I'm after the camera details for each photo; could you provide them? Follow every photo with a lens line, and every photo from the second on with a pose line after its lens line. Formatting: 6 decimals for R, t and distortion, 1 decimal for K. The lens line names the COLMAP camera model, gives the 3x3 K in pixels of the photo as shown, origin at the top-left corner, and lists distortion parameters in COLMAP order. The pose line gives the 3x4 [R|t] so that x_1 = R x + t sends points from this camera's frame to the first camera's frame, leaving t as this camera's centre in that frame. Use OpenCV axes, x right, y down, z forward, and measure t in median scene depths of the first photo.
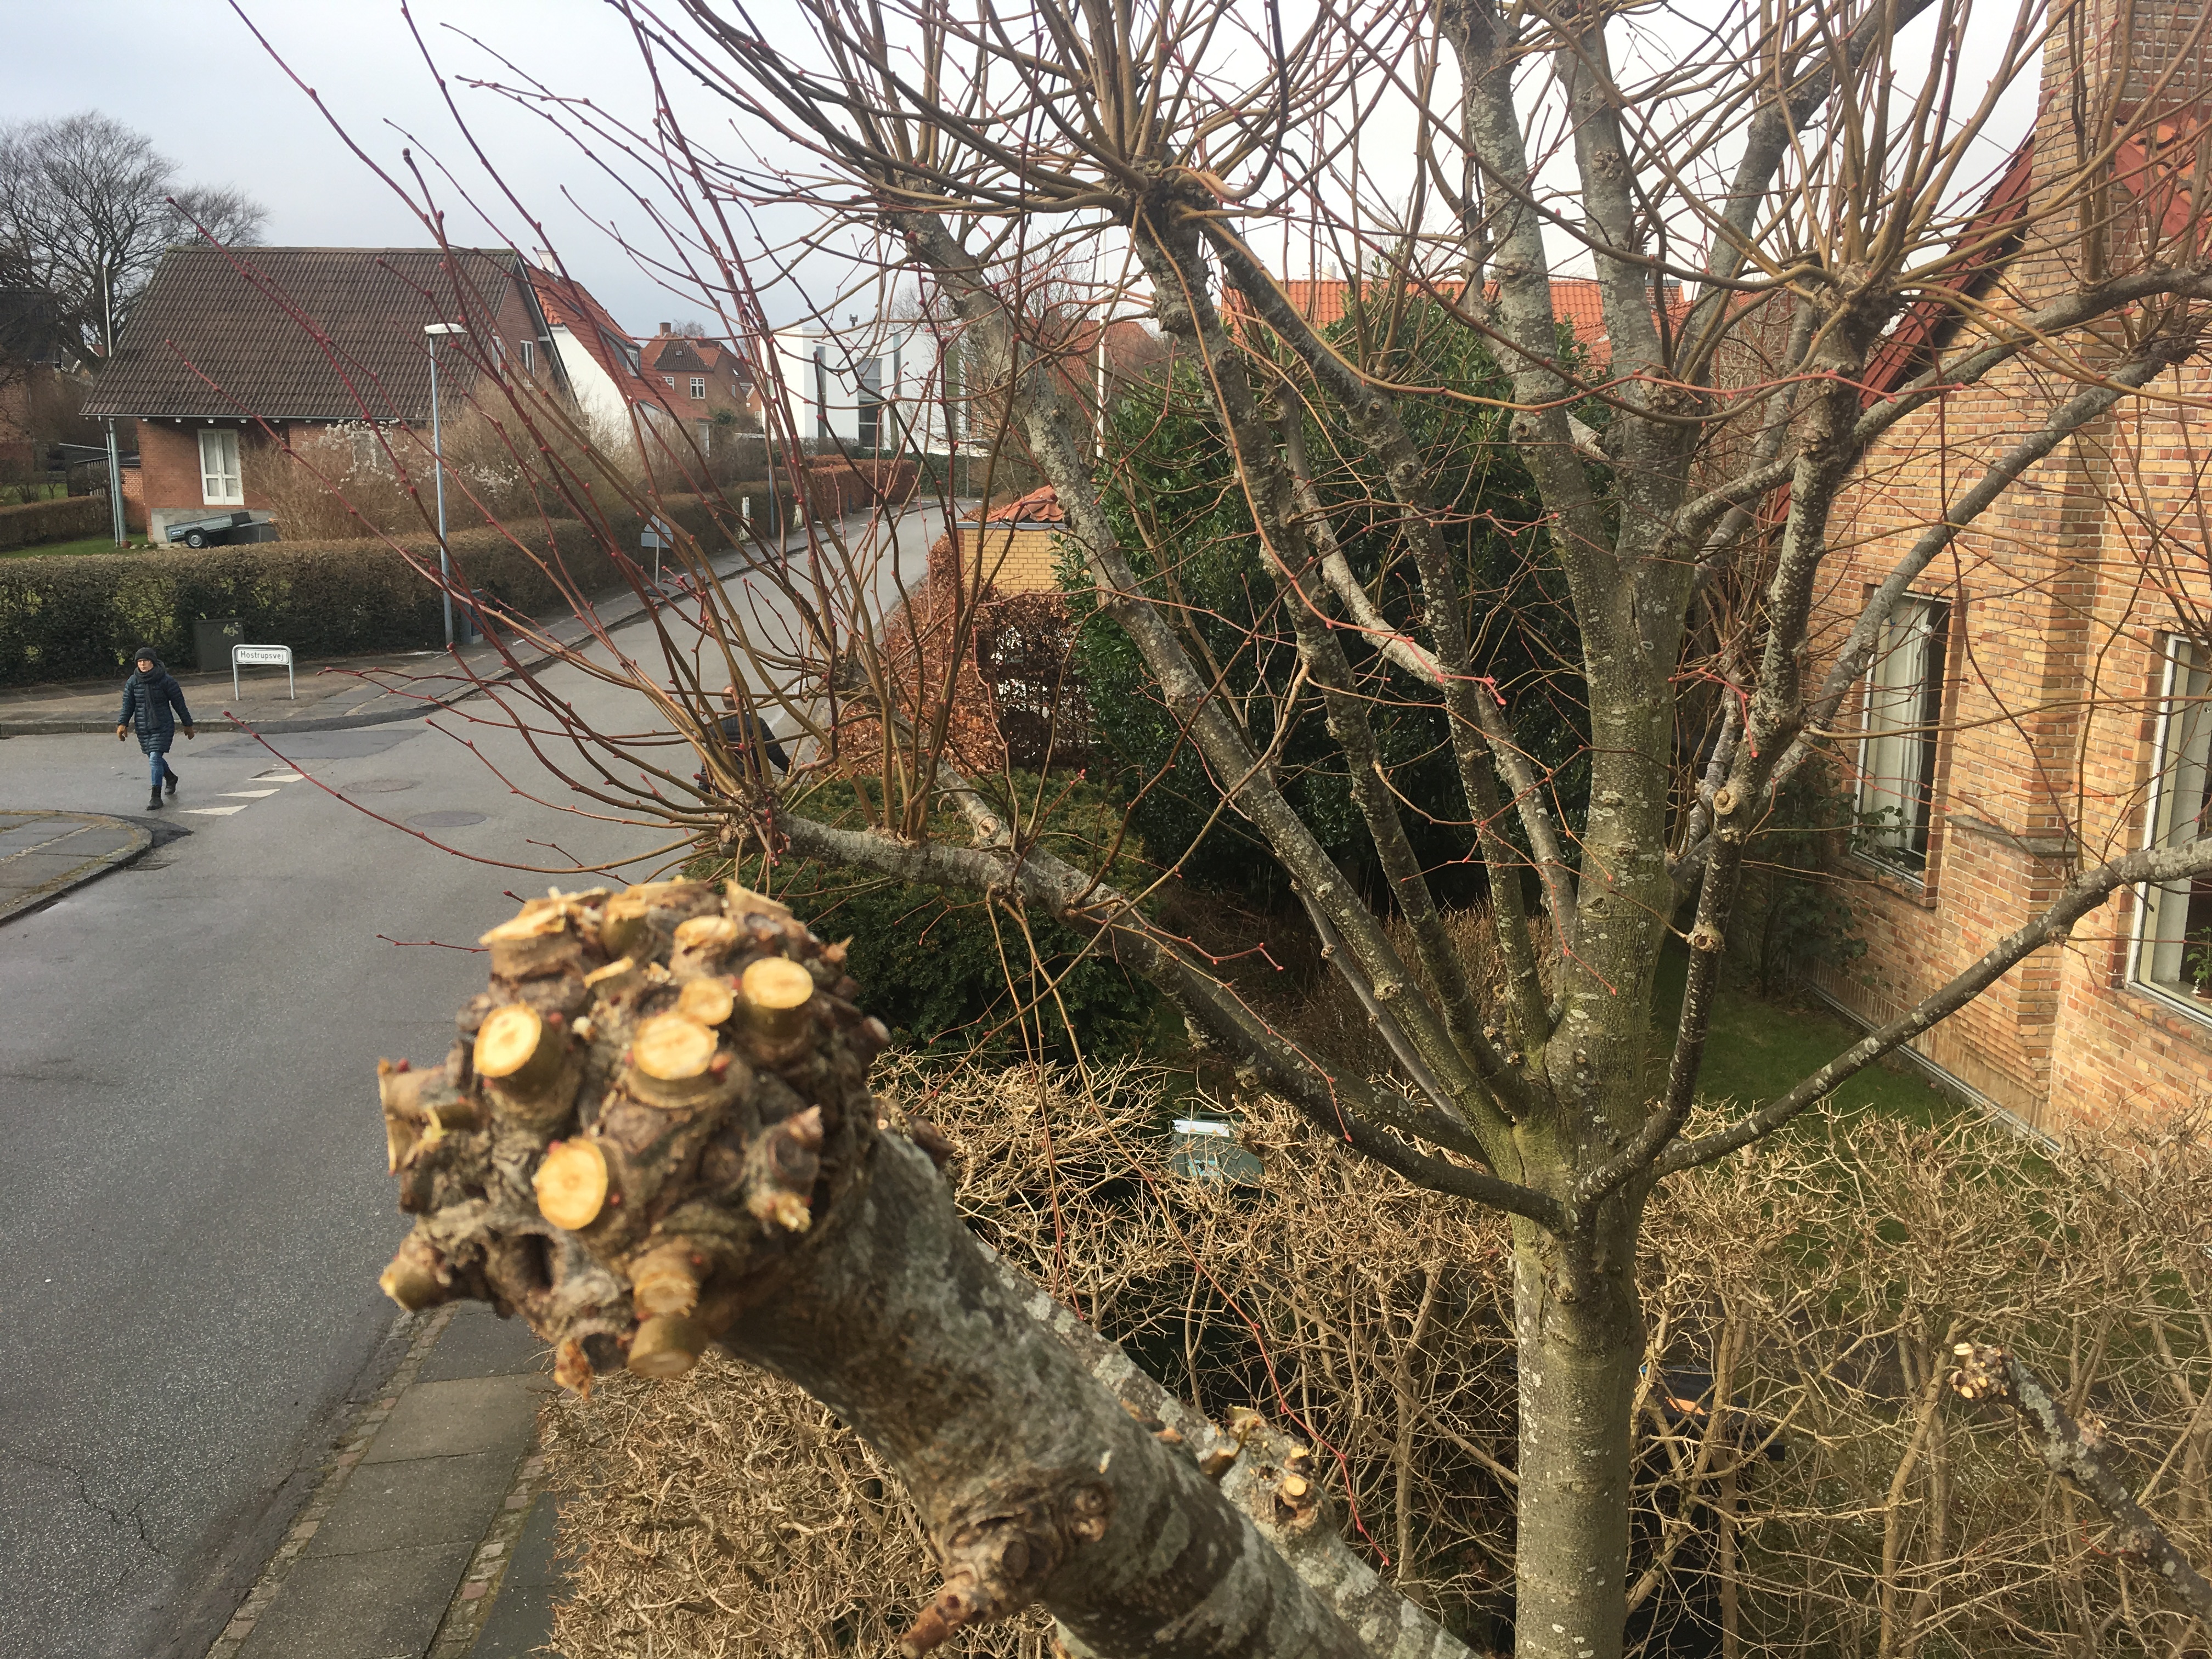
lens RADIAL K [[1882.9, 0, 1103.8], [0, 1882.9, 832.3], [0, 0, 1]] dist [0.081941, -0.129917]
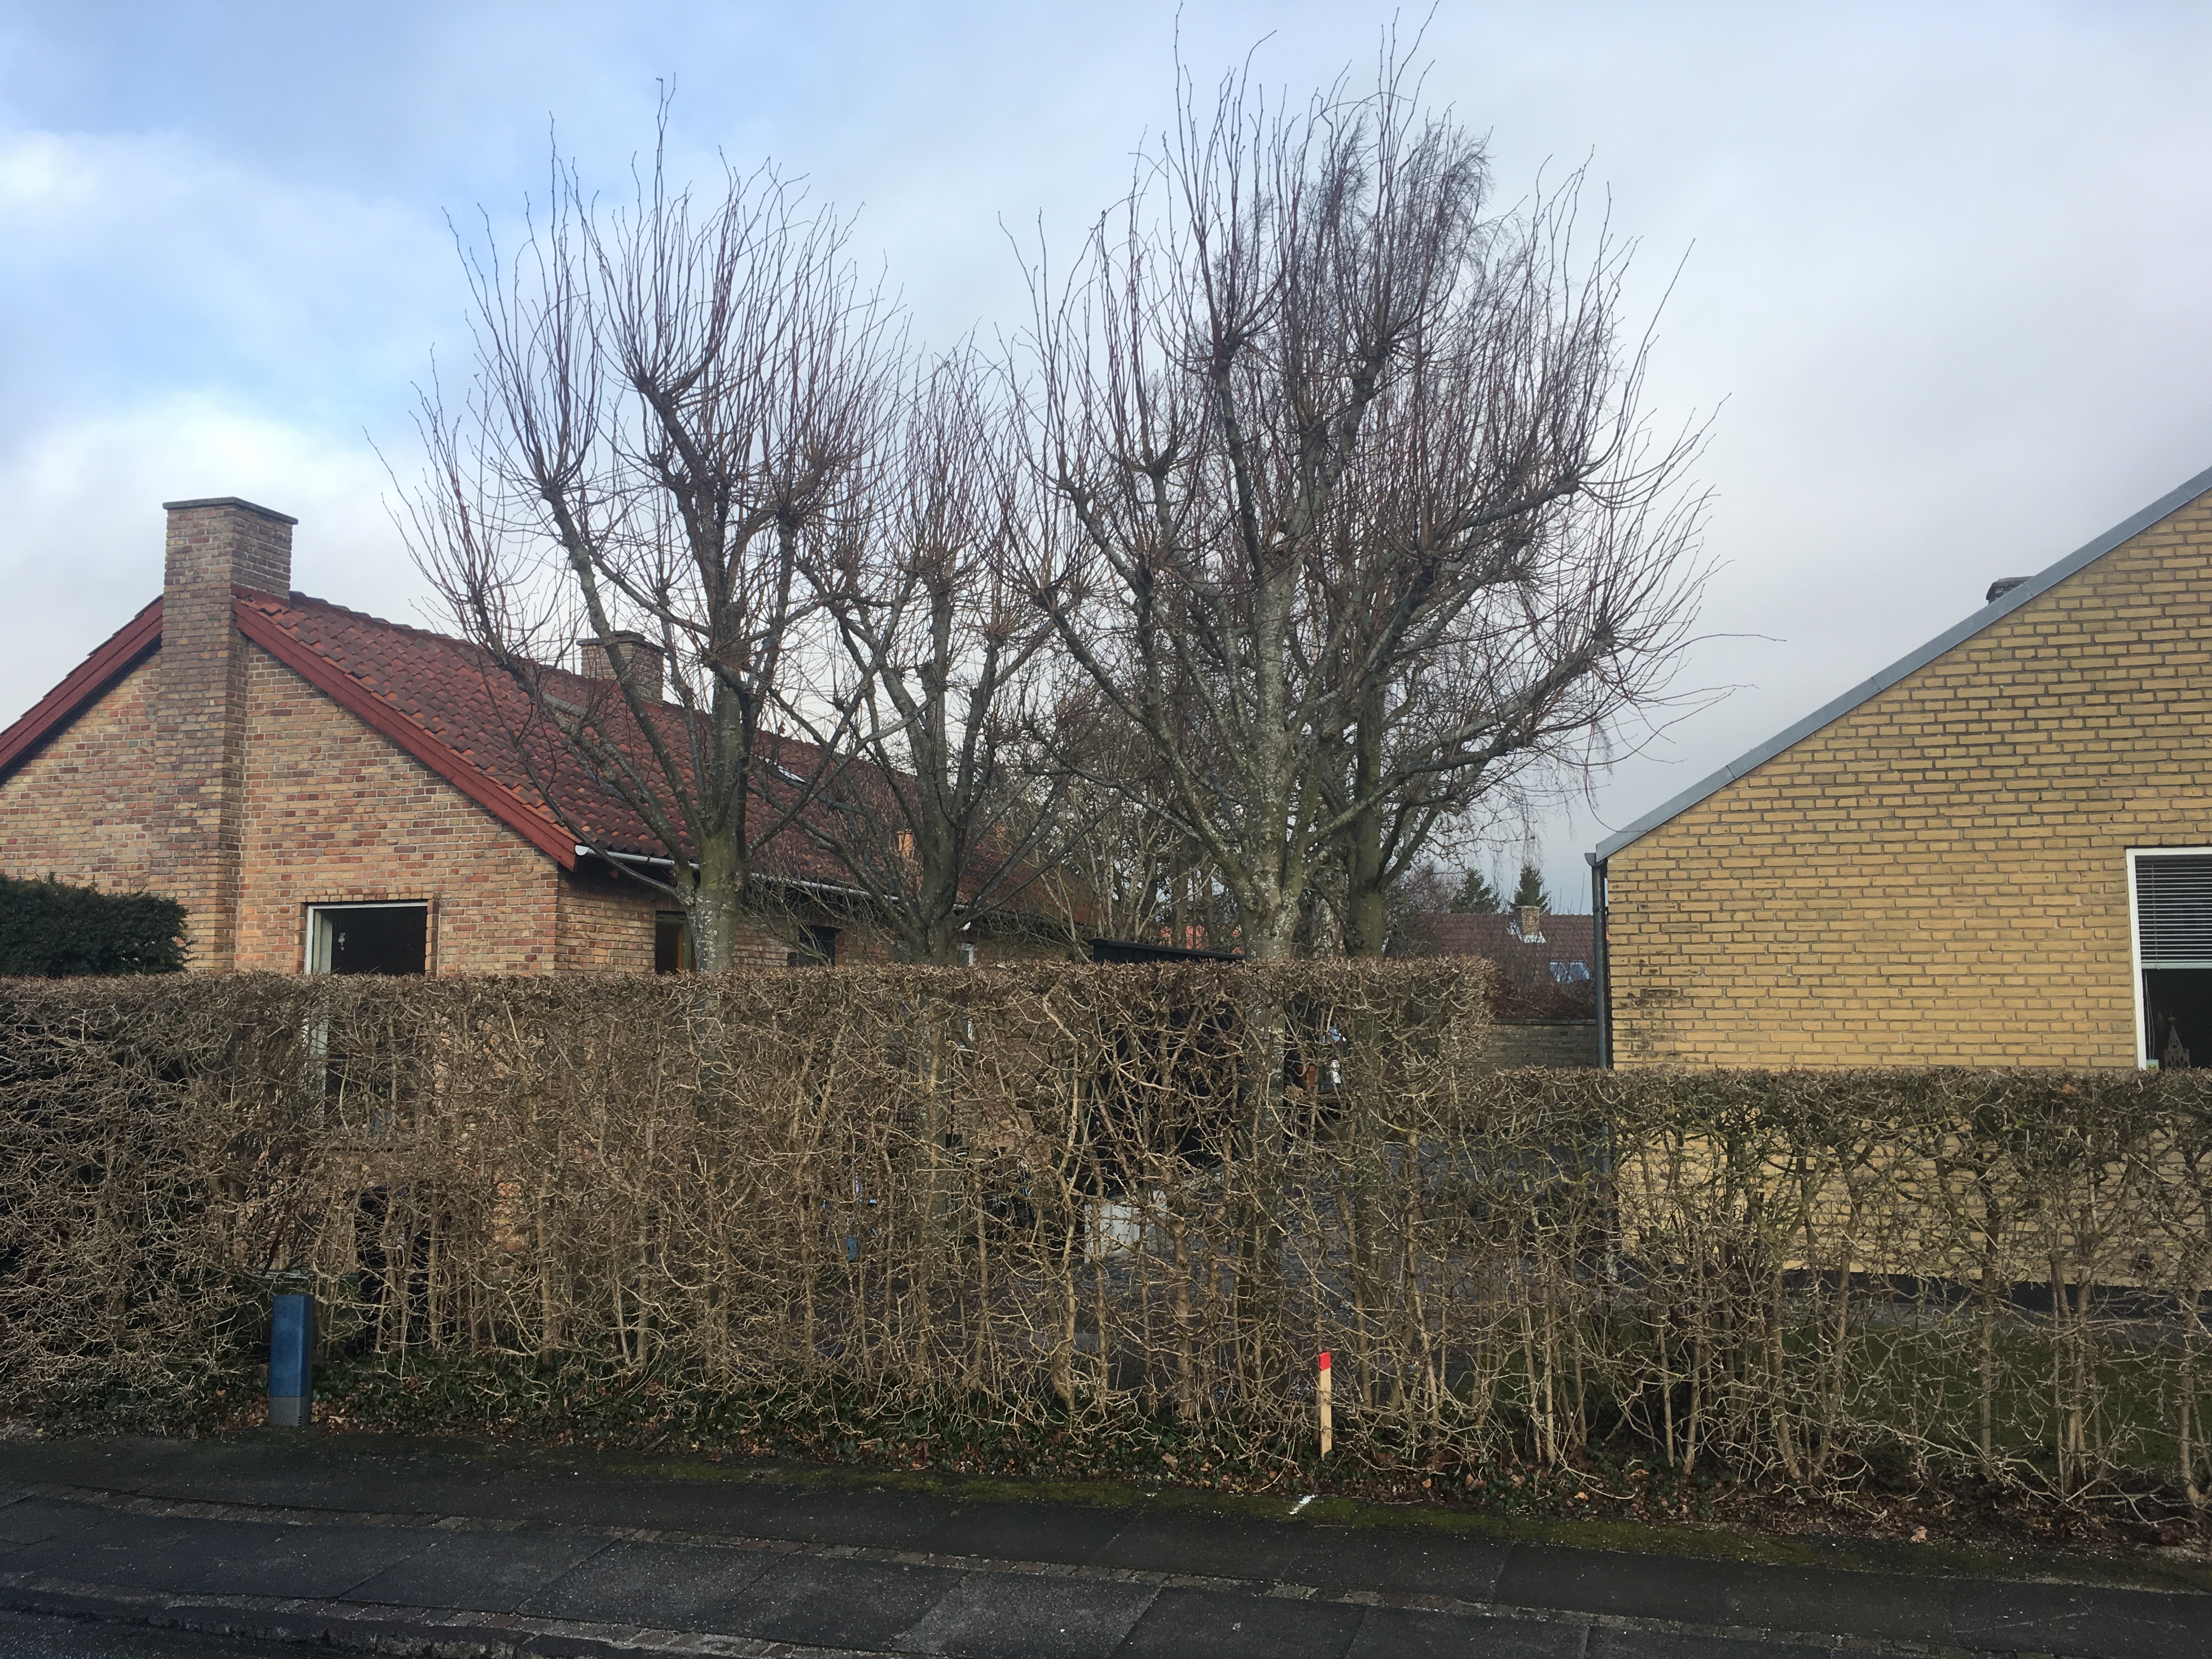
lens RADIAL K [[1882.9, 0, 1113.3], [0, 1882.9, 838.6], [0, 0, 1]] dist [0.081941, -0.129917]
pose [[0.365732, 0.079381, 0.927329, -0.632762], [0.197393, 0.967075, -0.160633, 0.215404], [-0.909547, 0.241797, 0.338021, -0.156674]]
